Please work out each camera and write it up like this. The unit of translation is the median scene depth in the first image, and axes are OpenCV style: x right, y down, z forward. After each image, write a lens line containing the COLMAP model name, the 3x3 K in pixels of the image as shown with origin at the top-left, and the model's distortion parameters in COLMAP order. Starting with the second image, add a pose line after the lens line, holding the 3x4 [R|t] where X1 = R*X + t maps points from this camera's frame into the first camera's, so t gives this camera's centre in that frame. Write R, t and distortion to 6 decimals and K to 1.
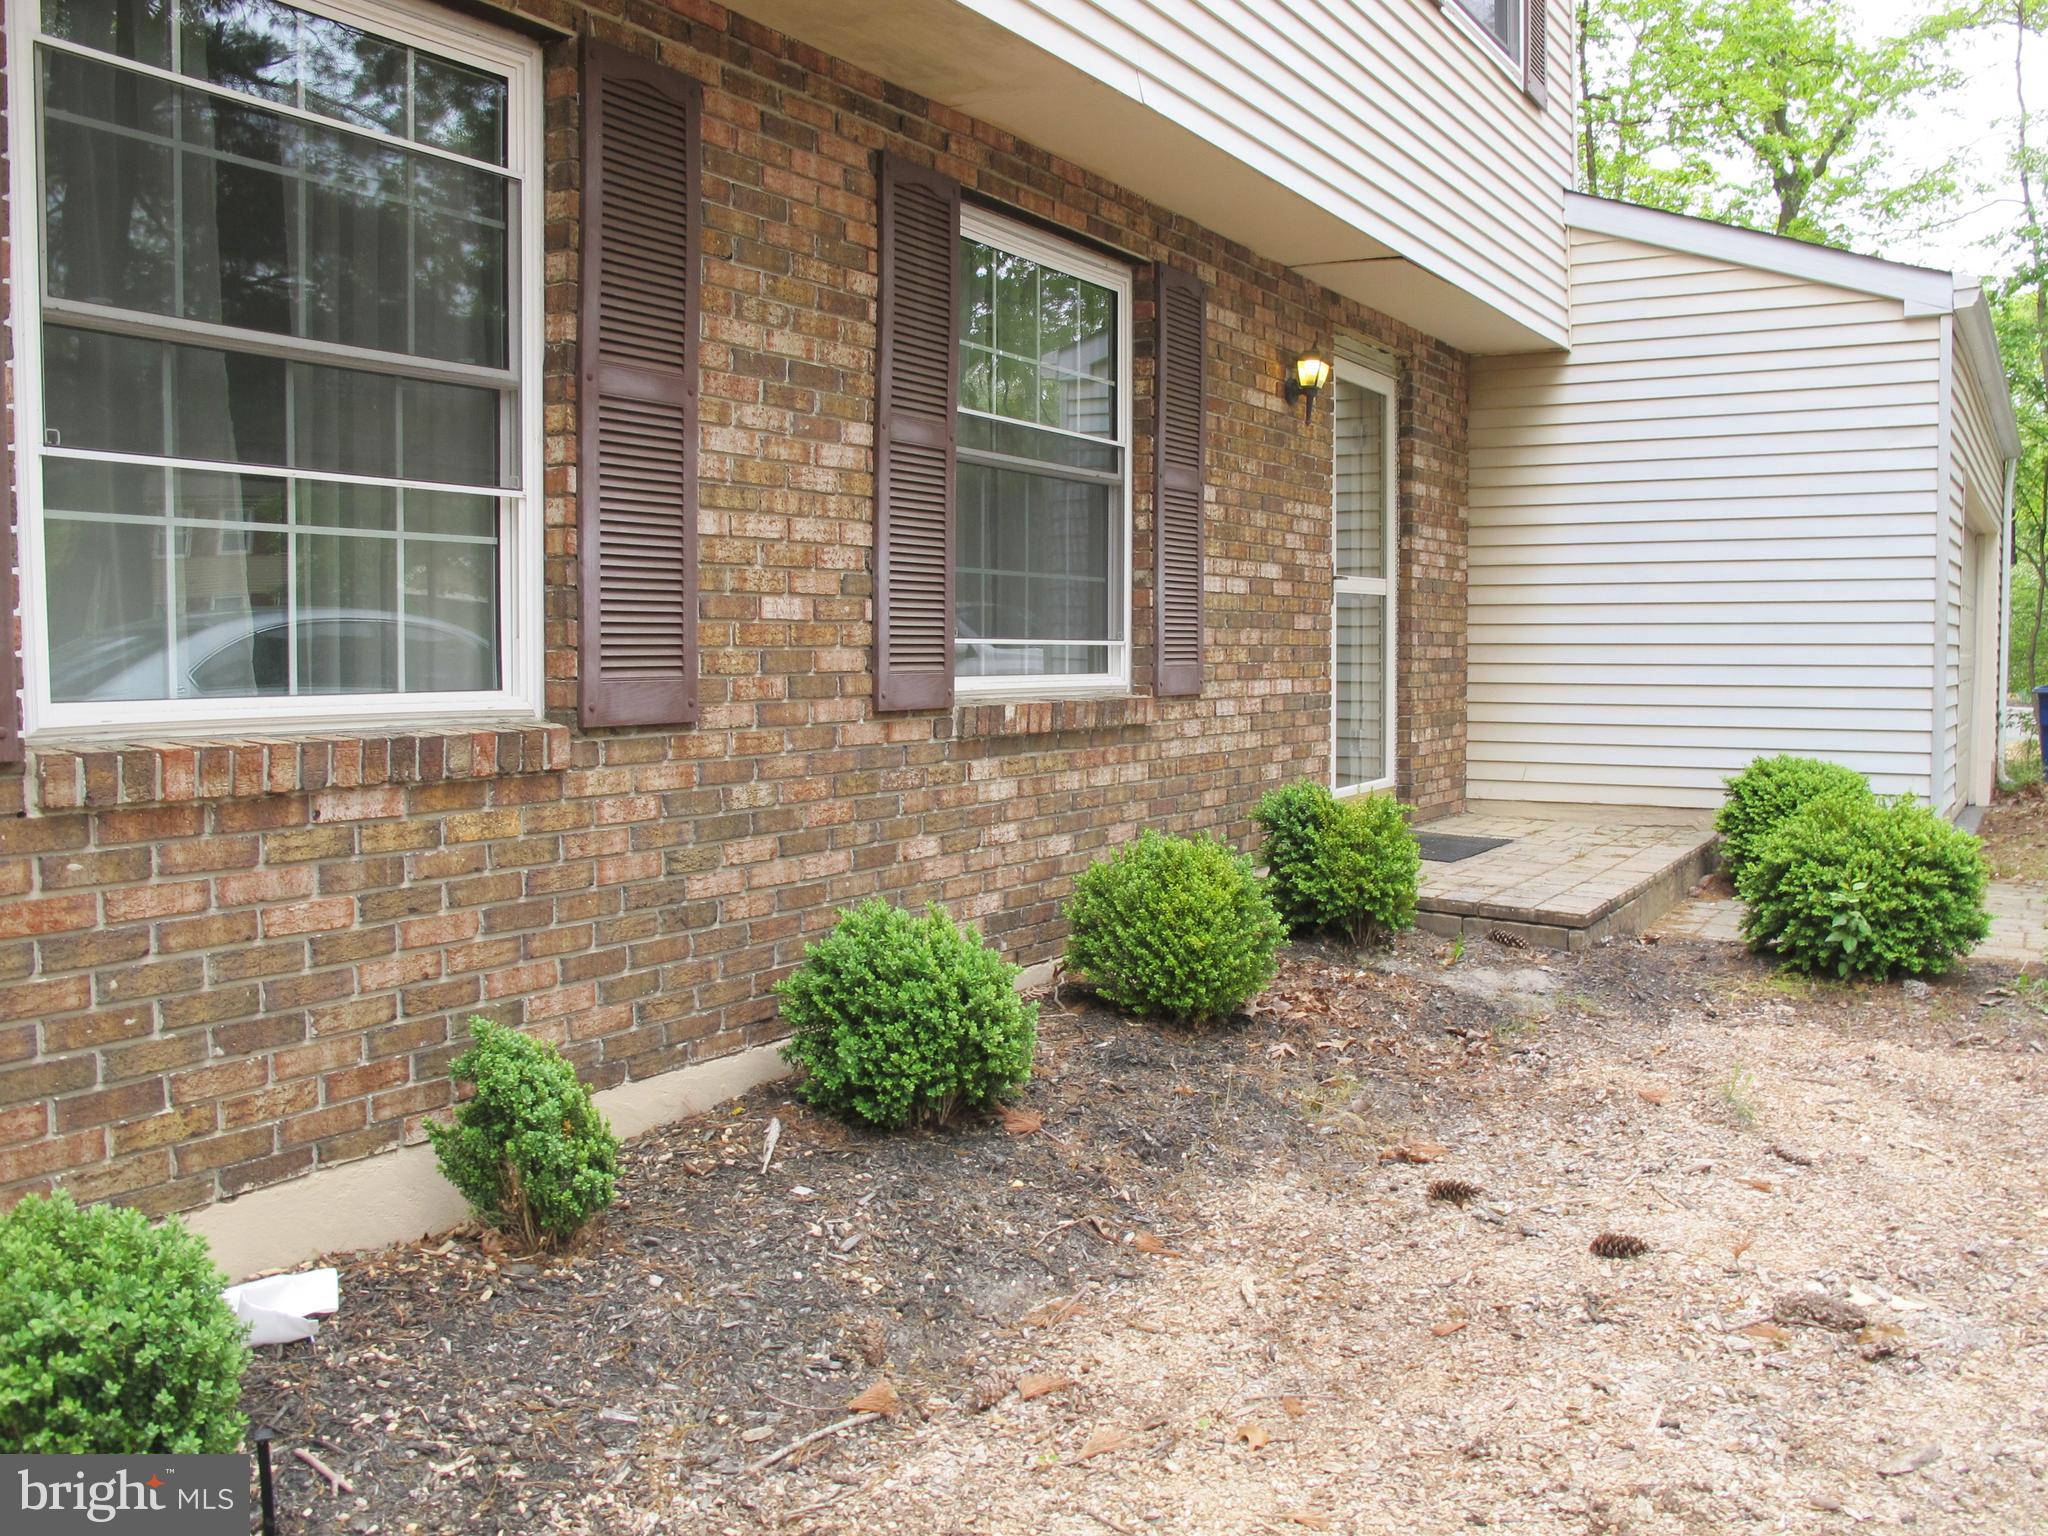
lens RADIAL K [[1708.1, 0, 1024.0], [0, 1708.1, 768.0], [0, 0, 1]] dist [-0.044658, 0.002952]
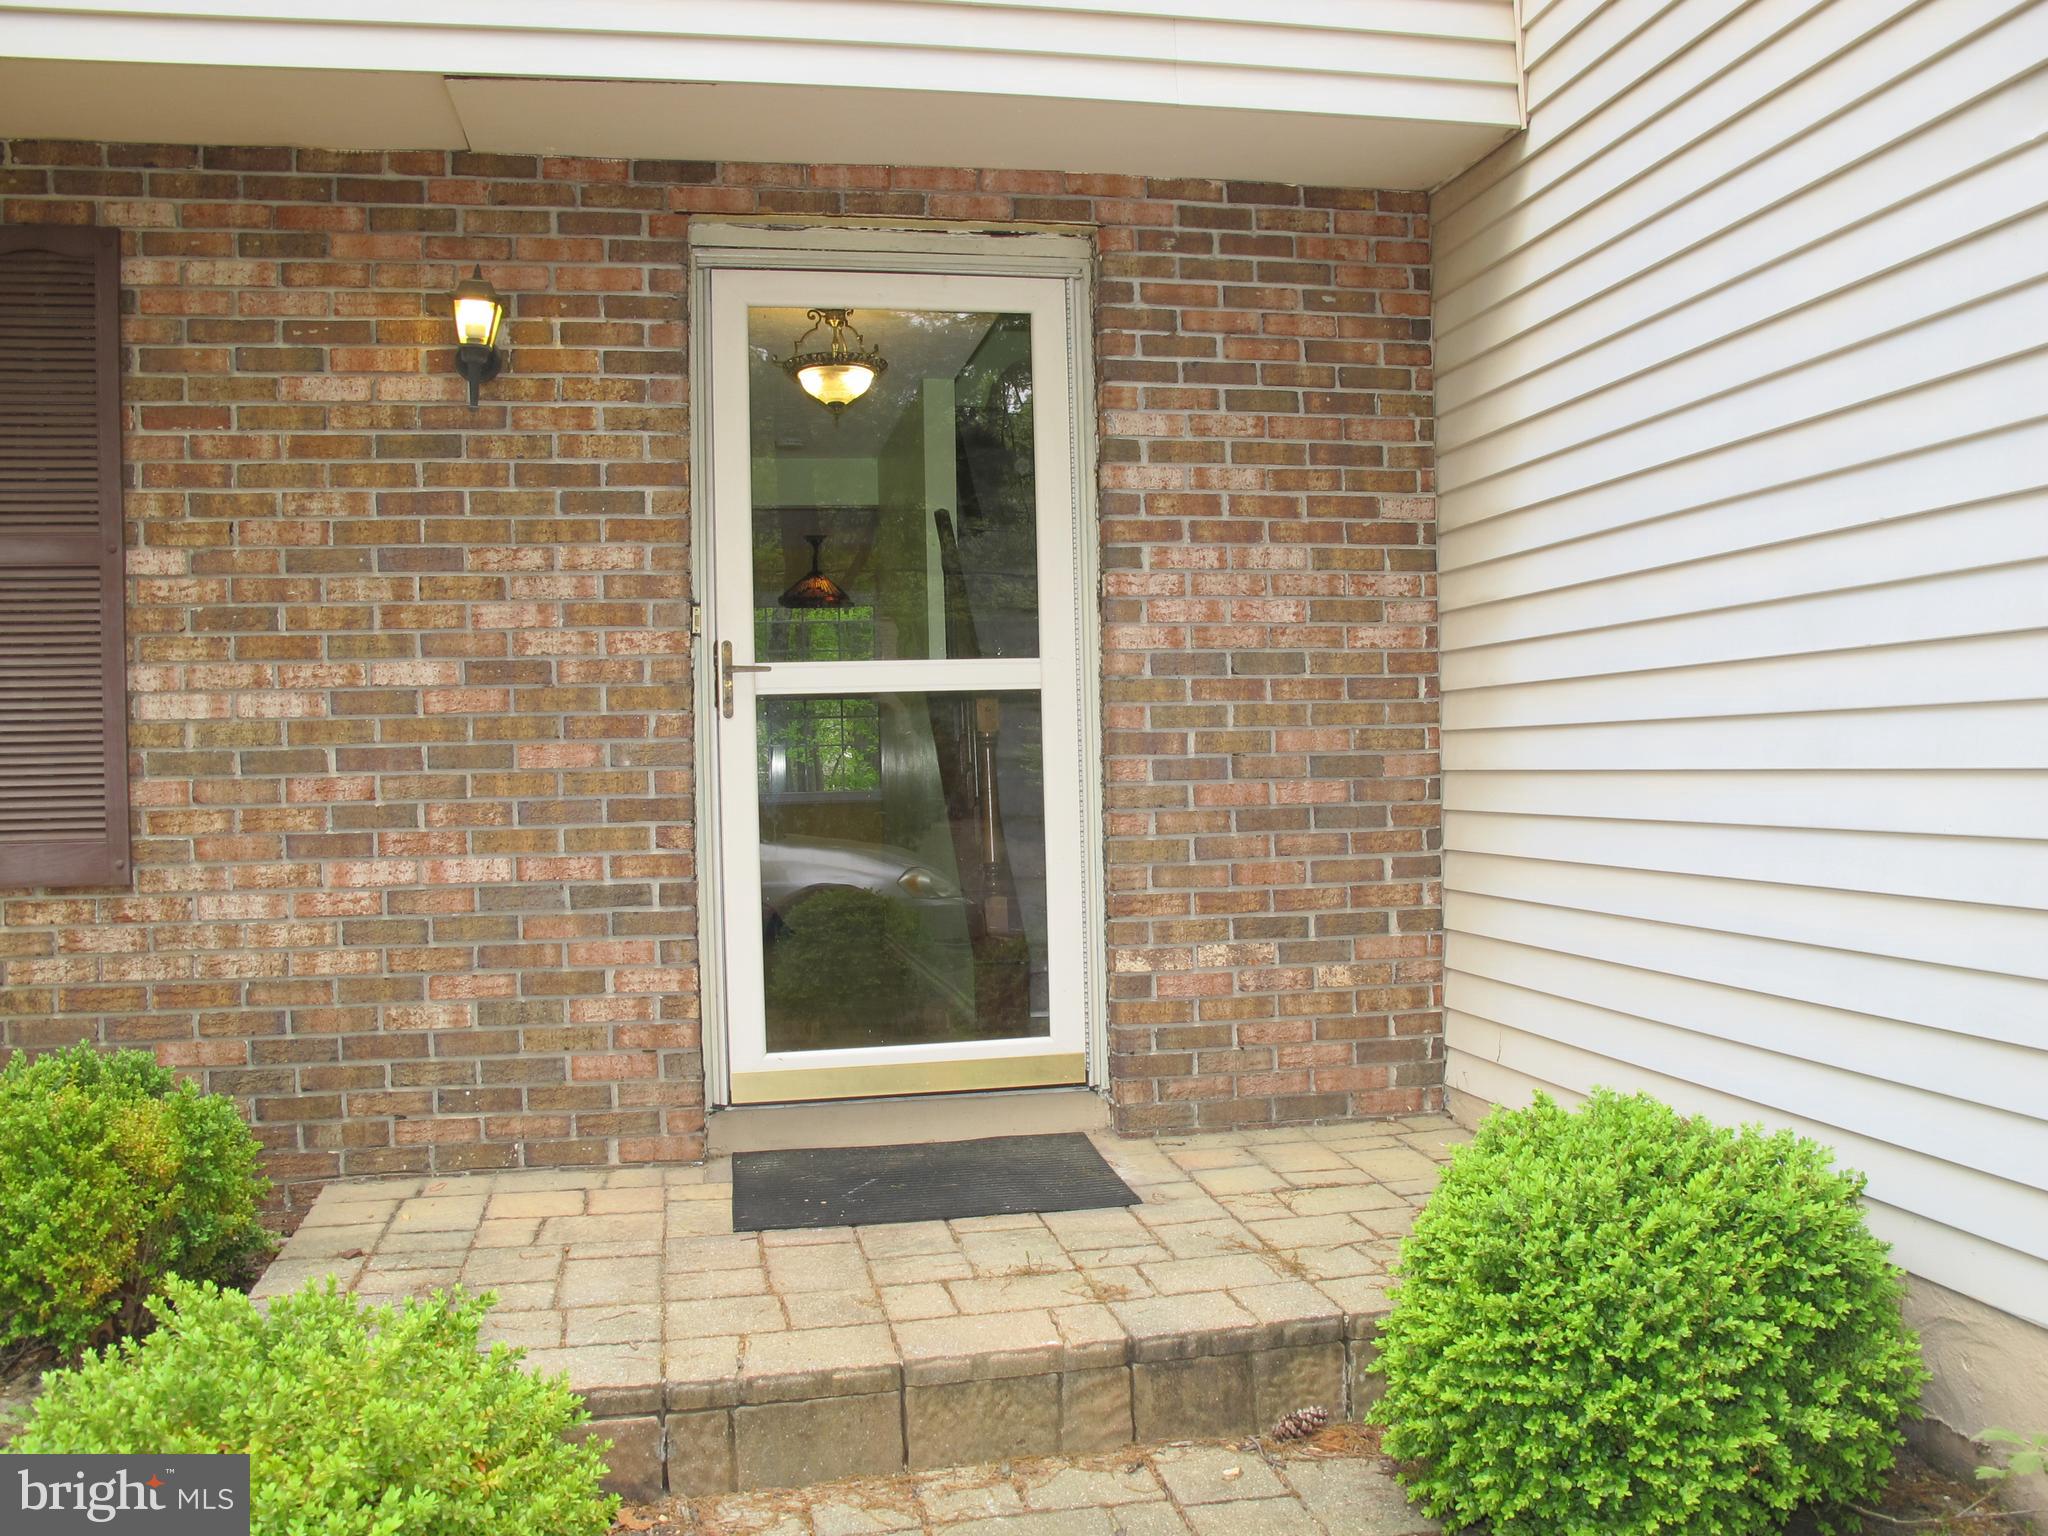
lens RADIAL K [[1708.1, 0, 1024.0], [0, 1708.1, 768.0], [0, 0, 1]] dist [-0.044658, 0.002952]
pose [[0.677429, -0.015889, -0.735417, 0.697320], [-0.026835, 0.998567, -0.046293, -0.060739], [0.735099, 0.051095, 0.676032, 0.747074]]
